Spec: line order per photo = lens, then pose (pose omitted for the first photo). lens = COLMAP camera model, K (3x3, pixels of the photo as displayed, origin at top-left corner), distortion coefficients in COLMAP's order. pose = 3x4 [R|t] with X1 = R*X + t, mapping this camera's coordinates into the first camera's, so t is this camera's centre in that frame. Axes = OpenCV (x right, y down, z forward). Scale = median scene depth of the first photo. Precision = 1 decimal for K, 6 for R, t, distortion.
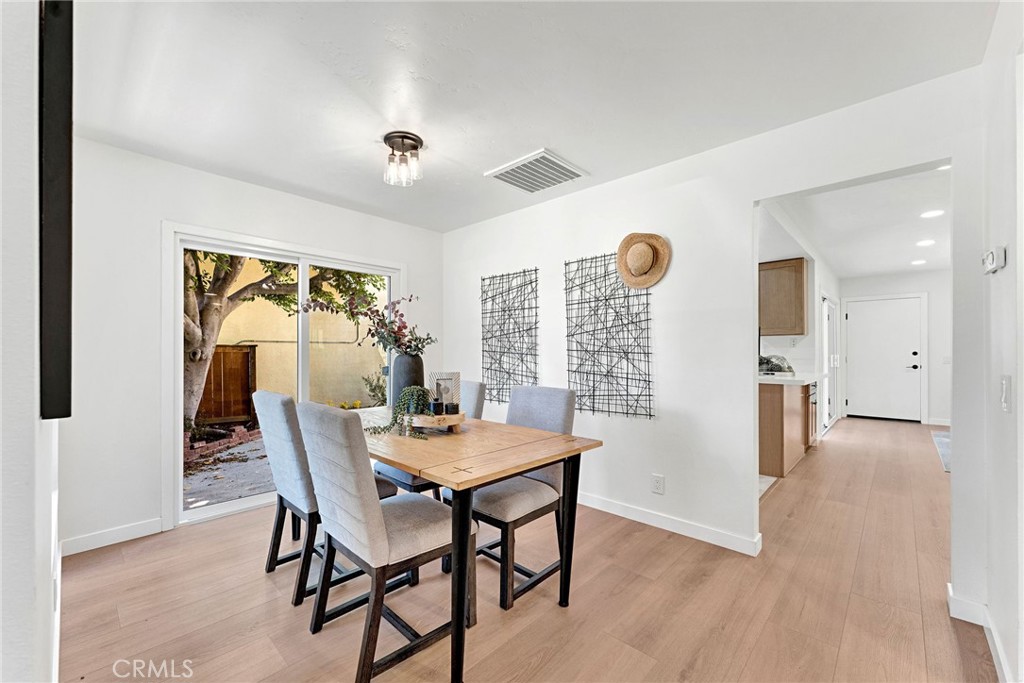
lens RADIAL K [[412.5, 0, 506.9], [0, 412.5, 345.4], [0, 0, 1]] dist [0.002095, 0.000414]
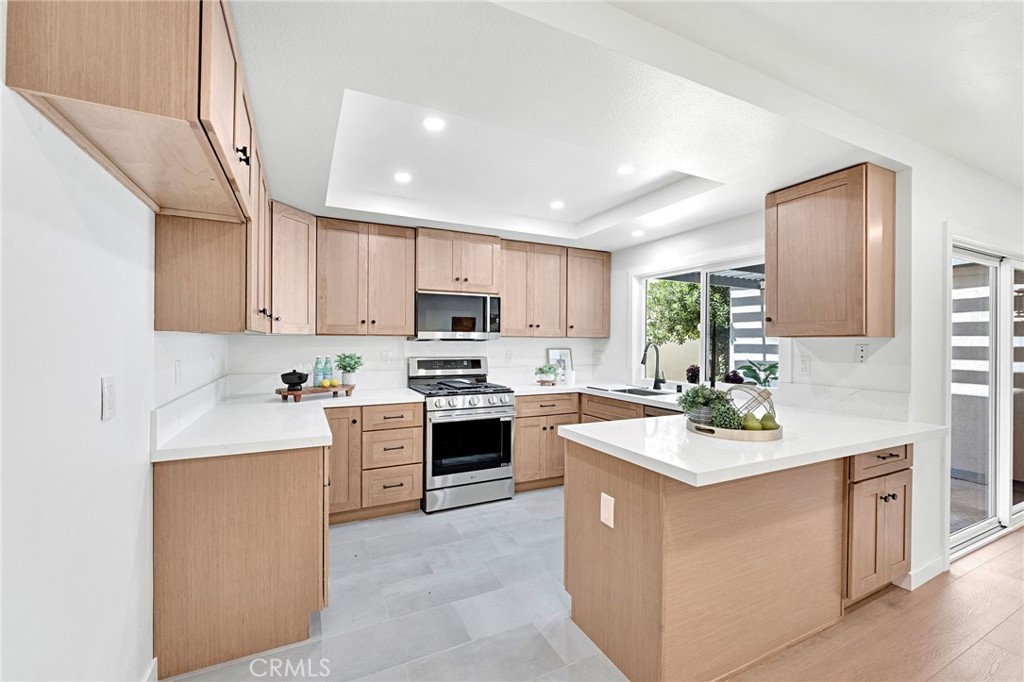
lens RADIAL K [[419.6, 0, 492.9], [0, 419.6, 340.2], [0, 0, 1]] dist [-0.003517, -0.000393]
pose [[0.931720, 0.002706, -0.363169, 0.578133], [-0.002035, 0.999995, 0.002231, -0.025864], [0.363173, -0.001339, 0.931721, 0.501426]]
